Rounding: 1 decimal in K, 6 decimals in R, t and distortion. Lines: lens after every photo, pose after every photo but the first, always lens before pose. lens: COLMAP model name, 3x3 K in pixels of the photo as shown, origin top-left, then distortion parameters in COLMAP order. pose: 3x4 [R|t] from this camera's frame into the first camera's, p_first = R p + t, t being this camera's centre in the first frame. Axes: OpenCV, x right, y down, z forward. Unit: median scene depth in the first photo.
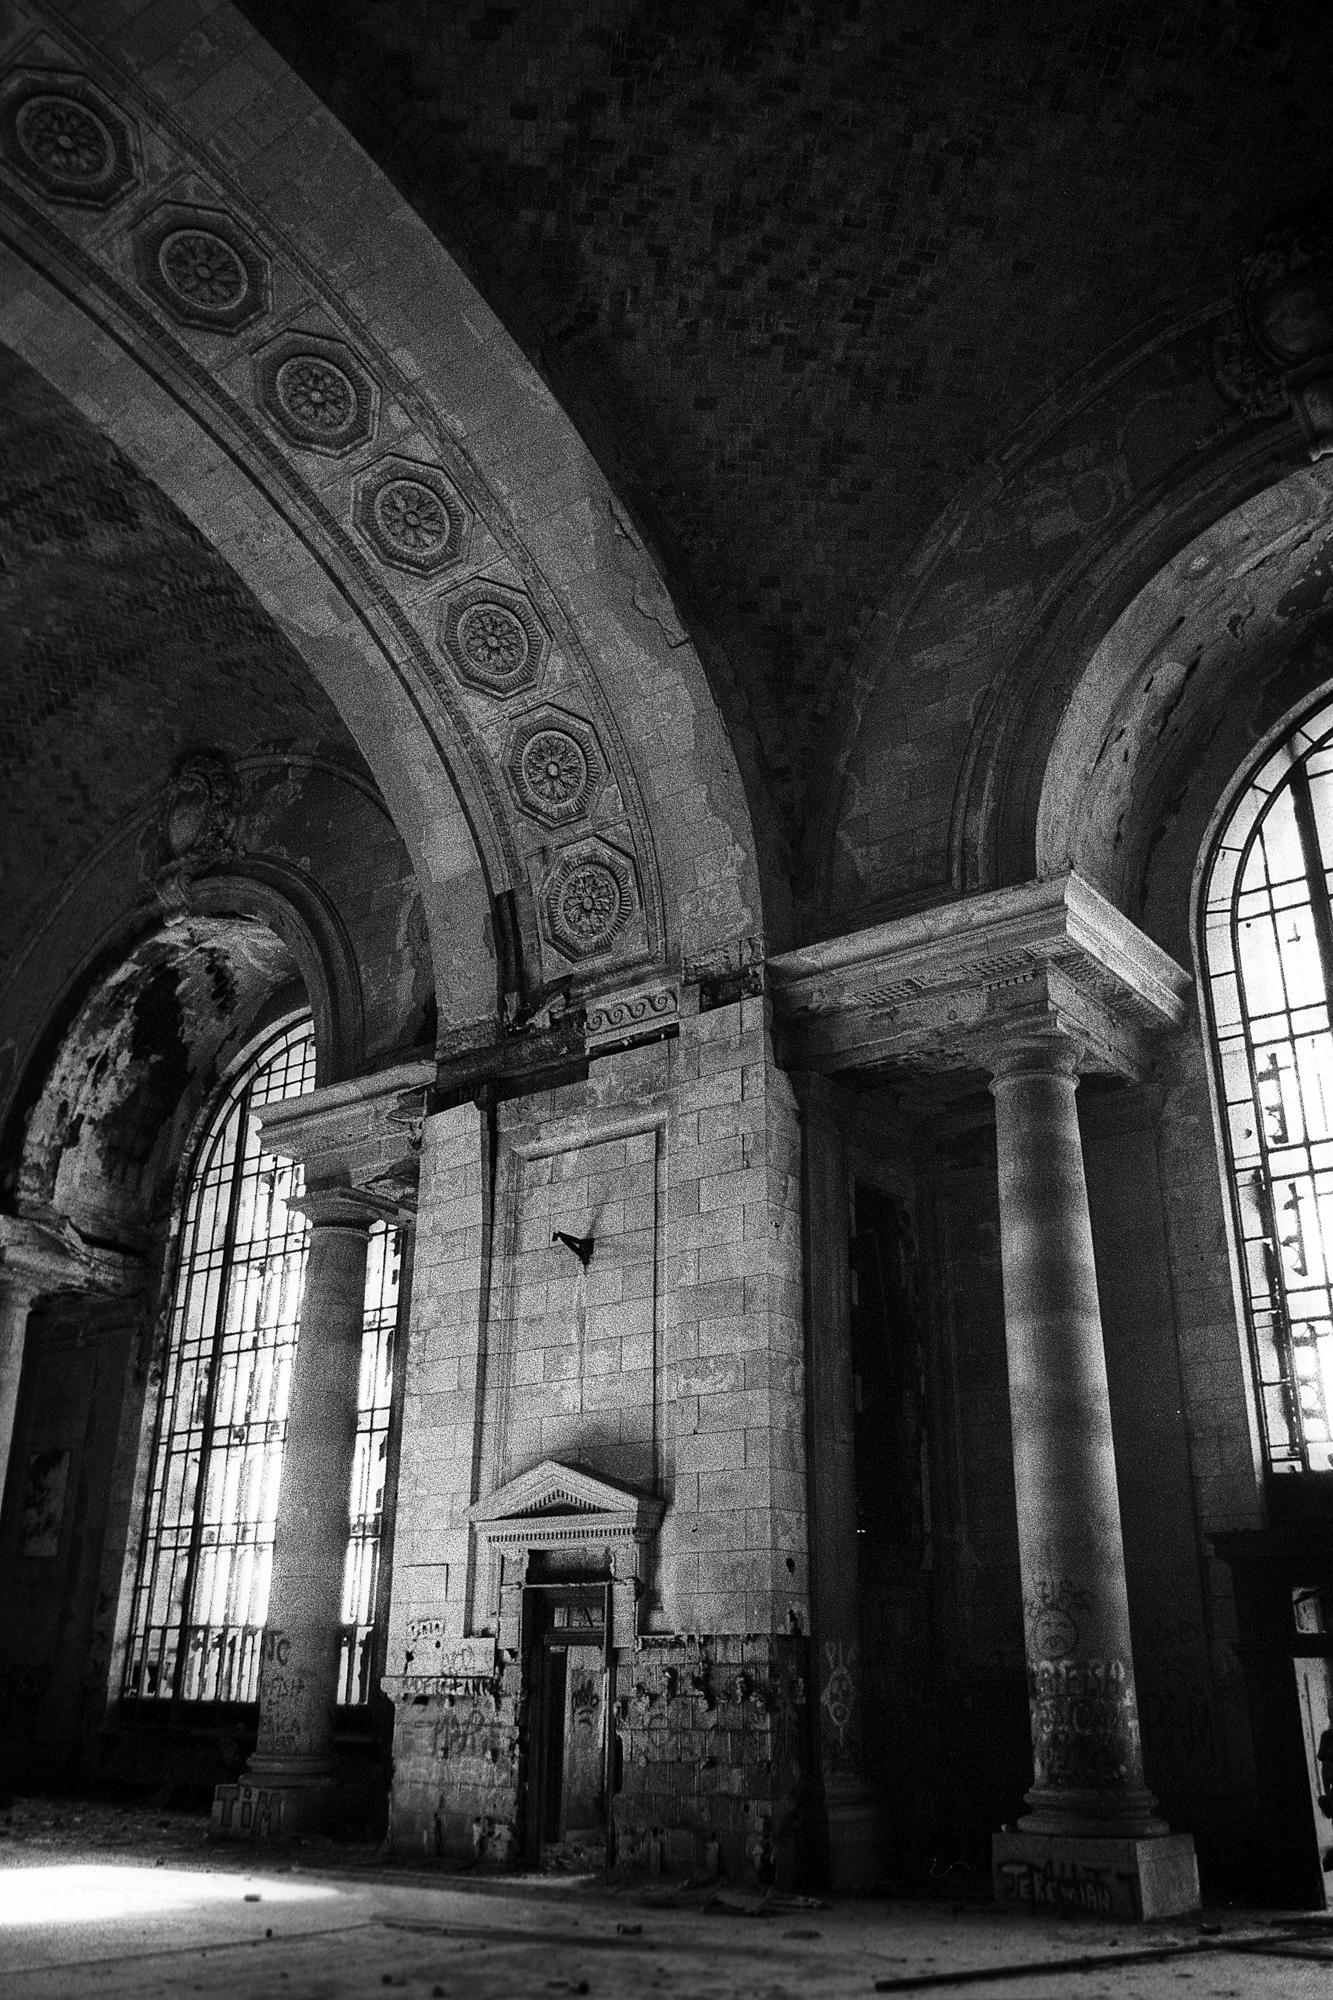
lens RADIAL K [[1643.1, 0, 663.0], [0, 1643.1, 993.9], [0, 0, 1]] dist [-0.060514, 0.014936]
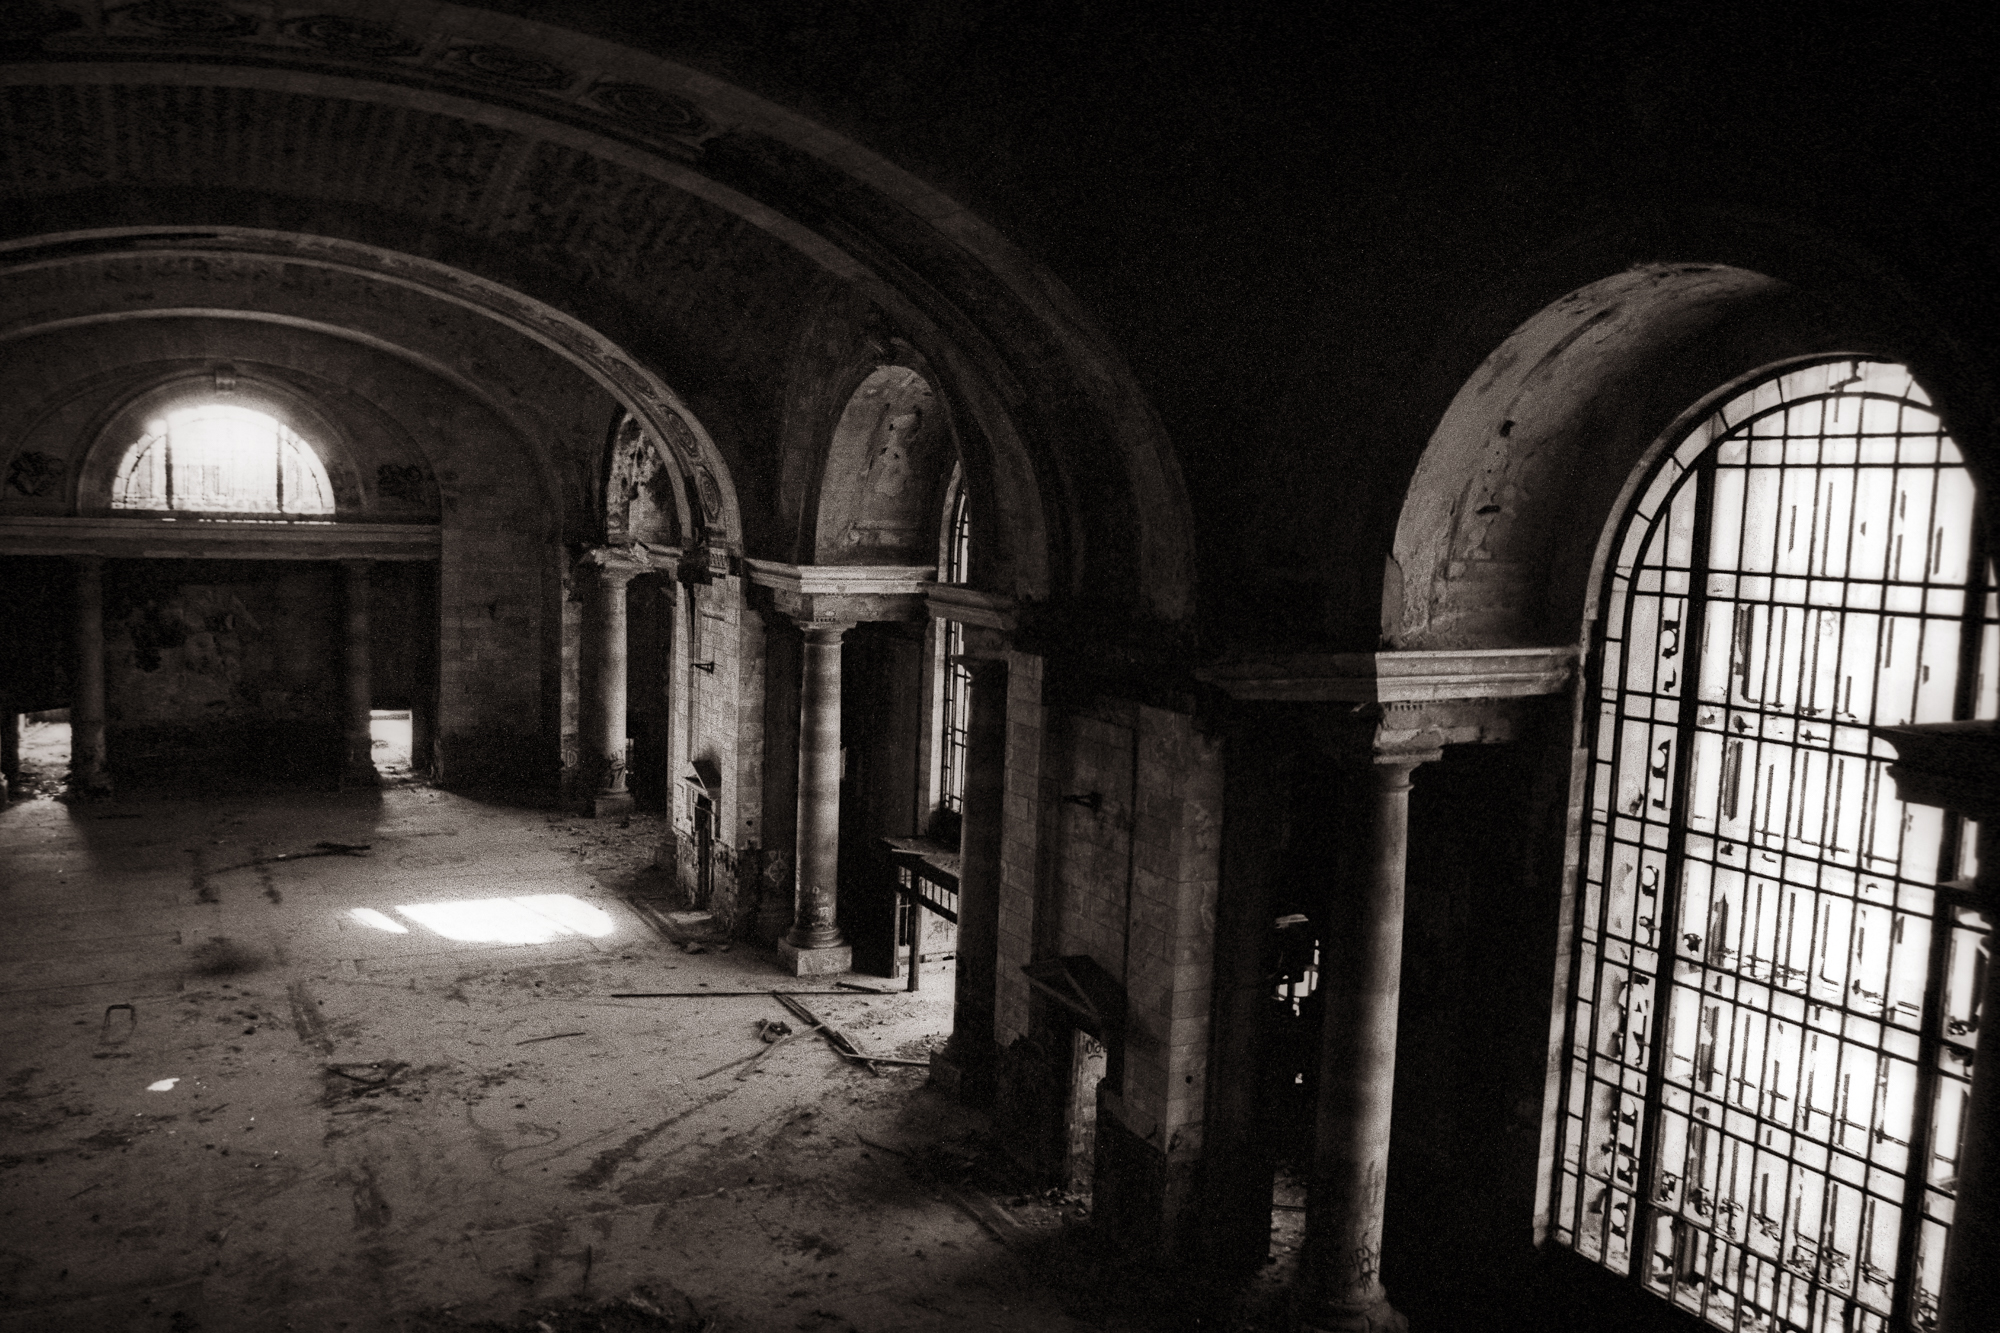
lens RADIAL K [[1613.2, 0, 1007.5], [0, 1613.2, 666.4], [0, 0, 1]] dist [-0.056188, 0.045034]
pose [[0.906213, 0.067309, -0.417430, 0.816623], [0.142296, 0.881112, 0.450992, -0.514573], [0.398159, -0.468093, 0.788897, -0.374354]]
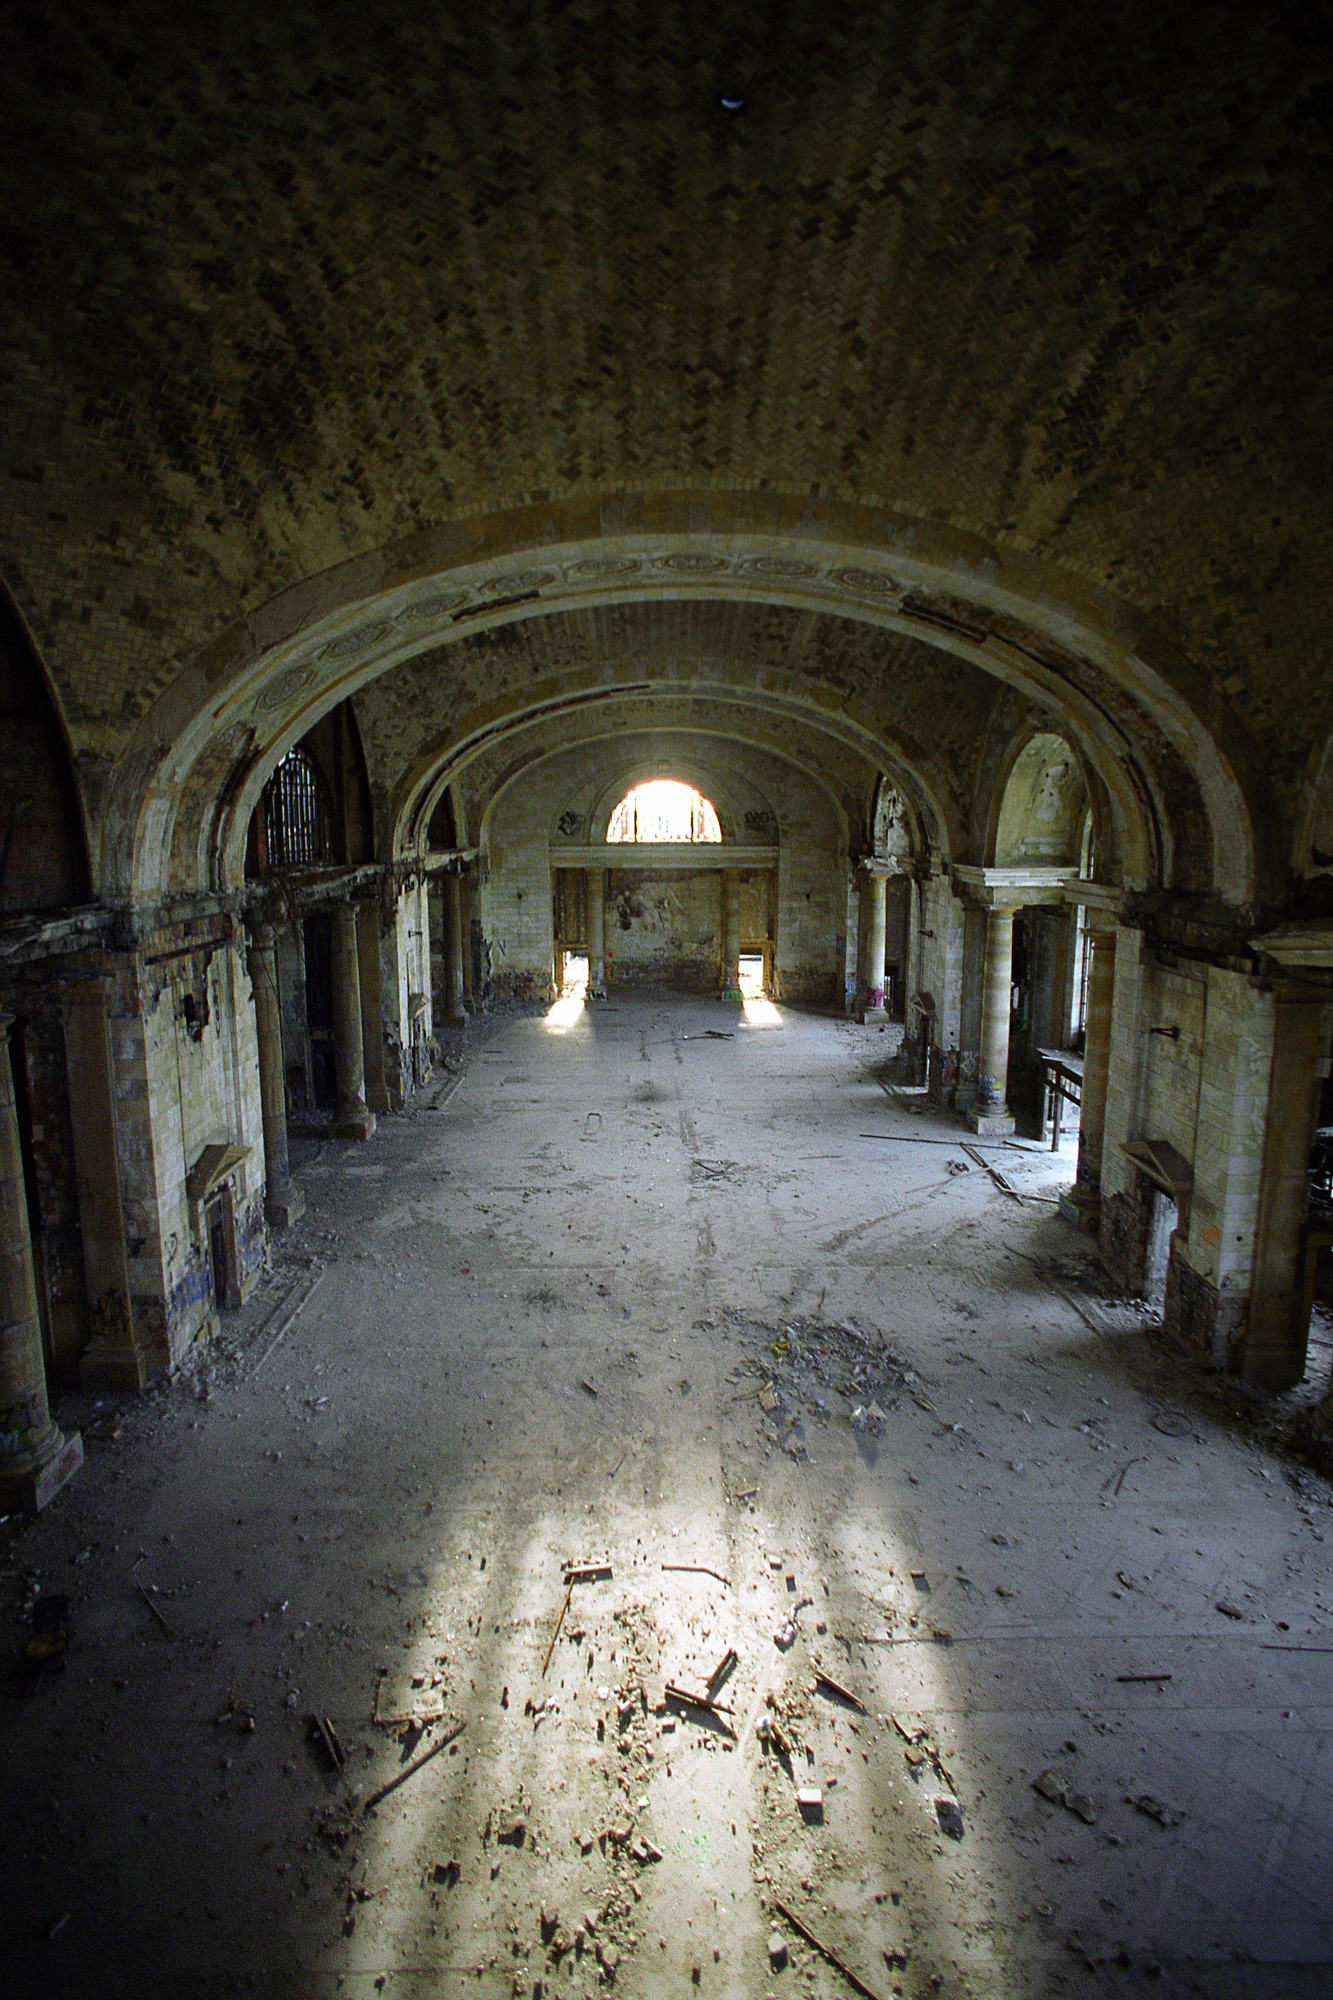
lens RADIAL K [[996.4, 0, 665.9], [0, 996.4, 950.2], [0, 0, 1]] dist [-0.058010, 0.026210]
pose [[0.614759, 0.093430, -0.783162, 0.843639], [0.320494, 0.877692, 0.356286, -0.498848], [0.720663, -0.470029, 0.509626, -0.335798]]
